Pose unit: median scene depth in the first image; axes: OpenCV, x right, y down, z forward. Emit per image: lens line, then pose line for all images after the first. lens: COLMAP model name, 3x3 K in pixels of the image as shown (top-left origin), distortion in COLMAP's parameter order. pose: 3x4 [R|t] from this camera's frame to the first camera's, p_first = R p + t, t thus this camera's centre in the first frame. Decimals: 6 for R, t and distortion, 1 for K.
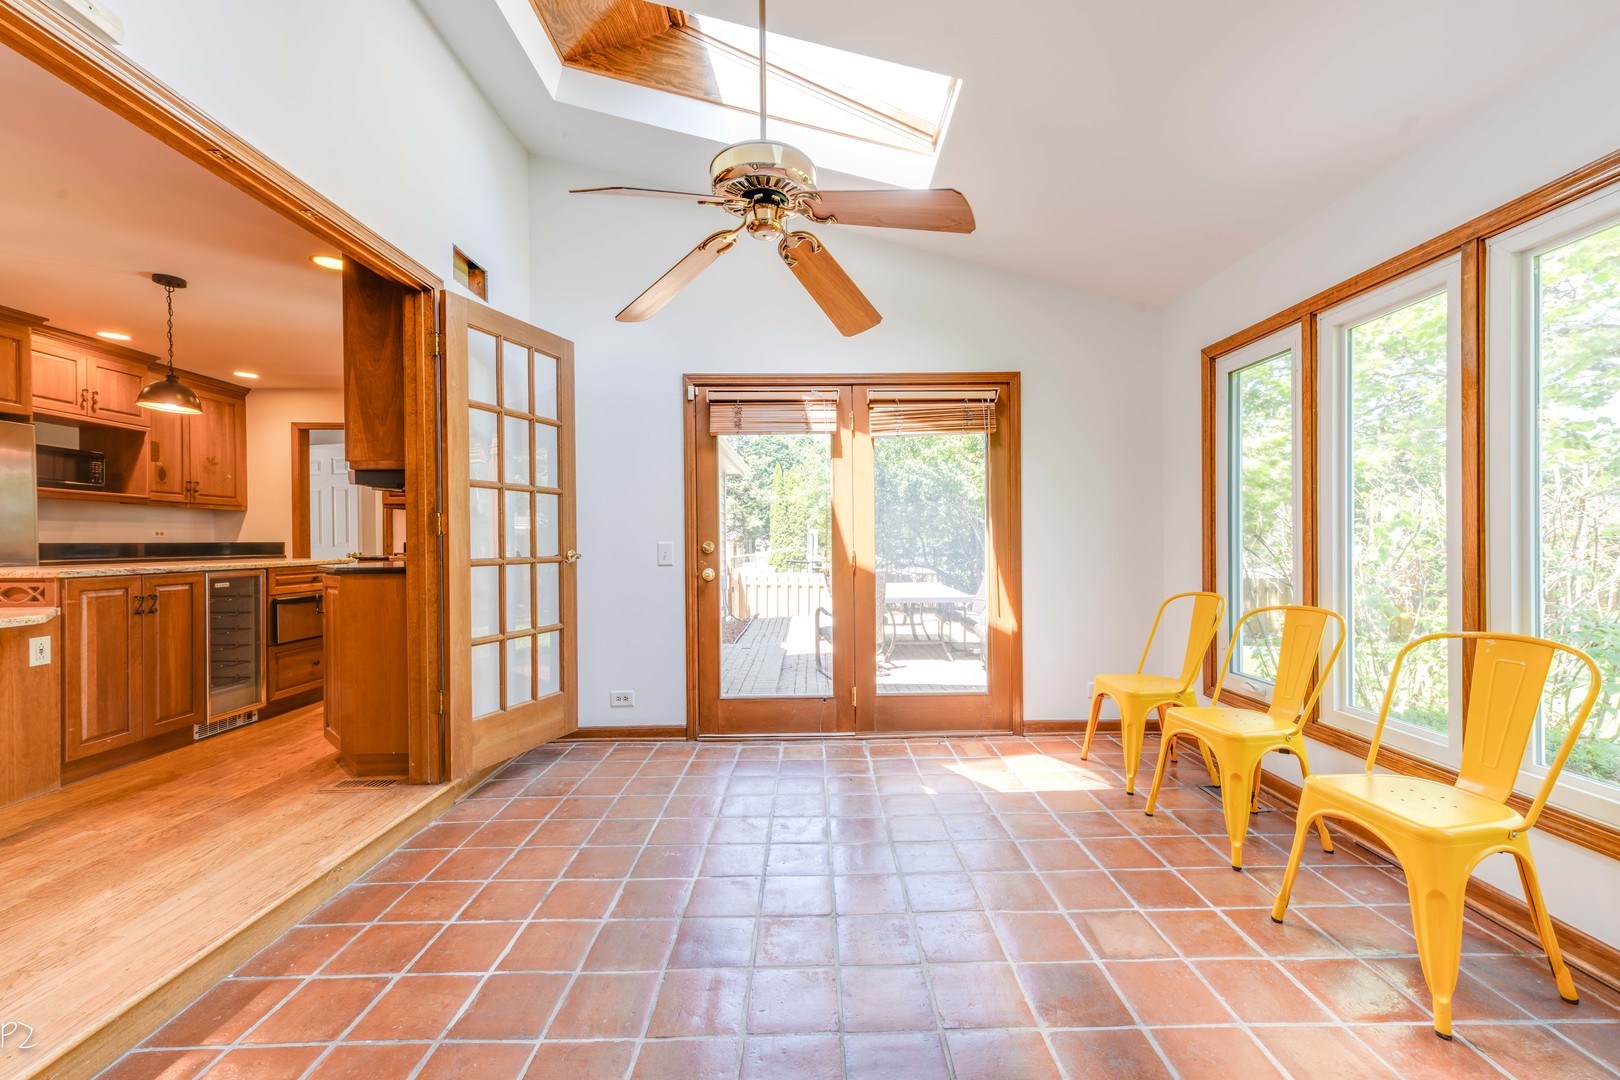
lens RADIAL K [[631.6, 0, 812.3], [0, 631.6, 542.4], [0, 0, 1]] dist [0.010323, -0.000831]
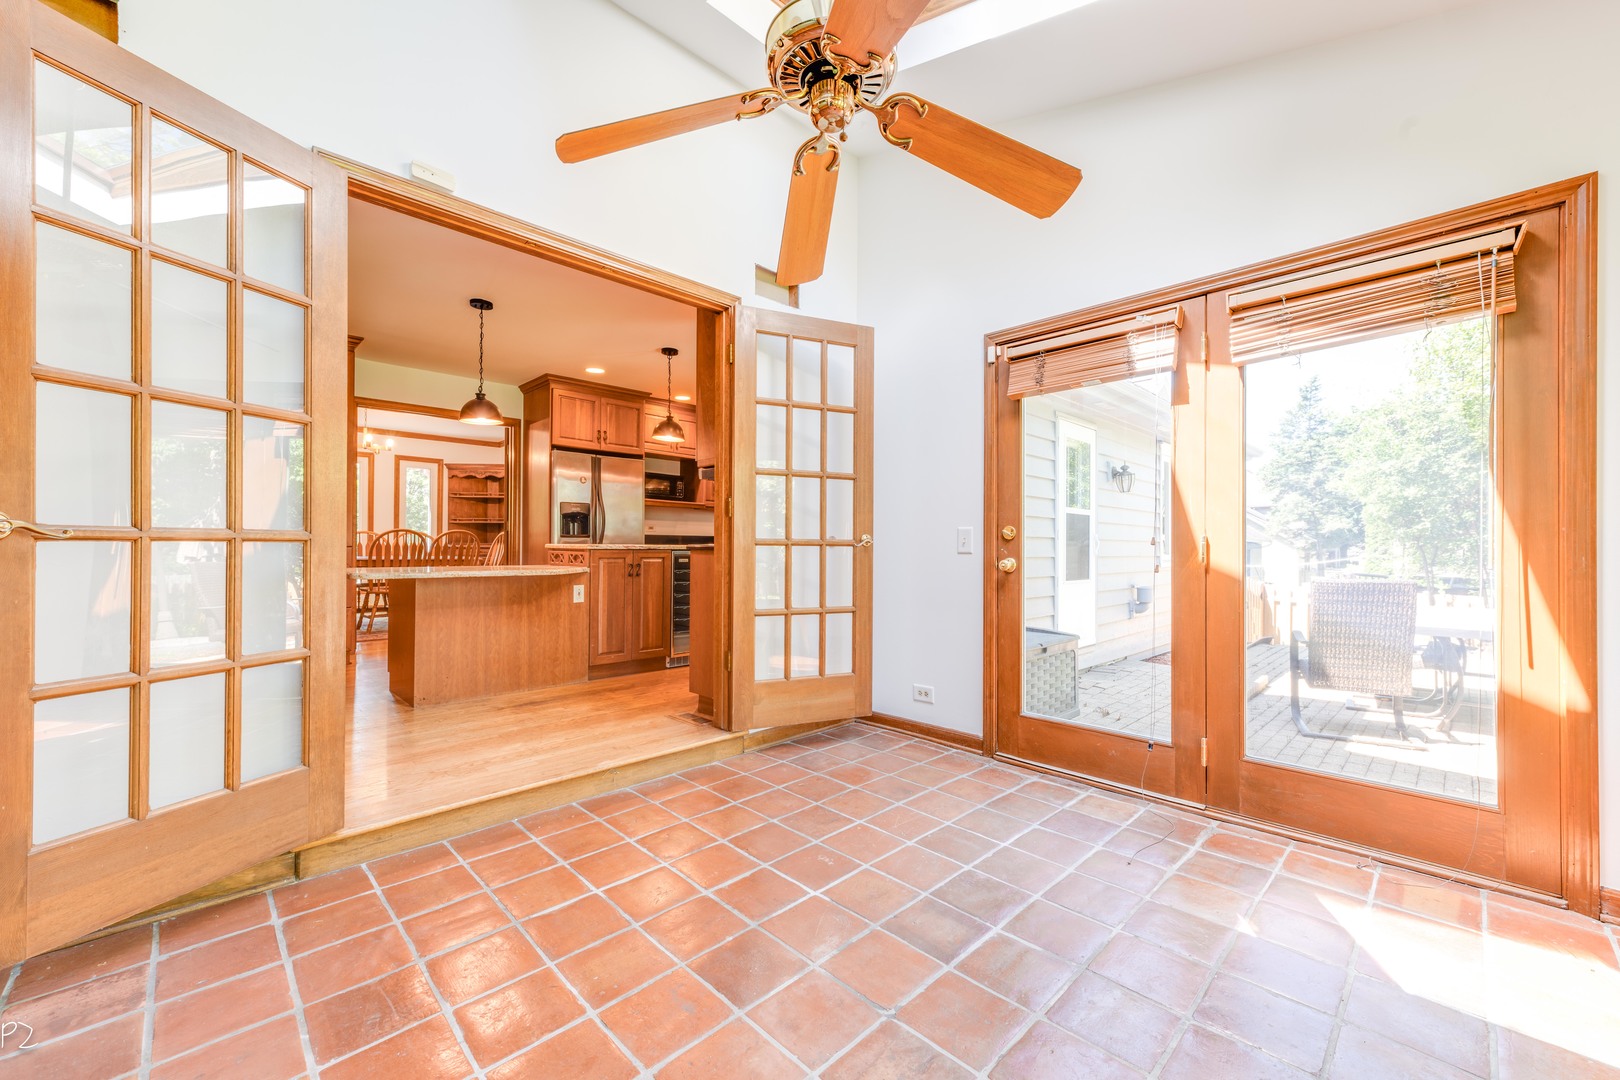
lens RADIAL K [[631.6, 0, 814.2], [0, 631.6, 542.7], [0, 0, 1]] dist [0.010323, -0.000831]
pose [[0.701904, 0.007655, -0.712230, 0.261887], [-0.013868, 0.999900, -0.002920, 0.027665], [0.712136, 0.011927, 0.701940, 0.225473]]
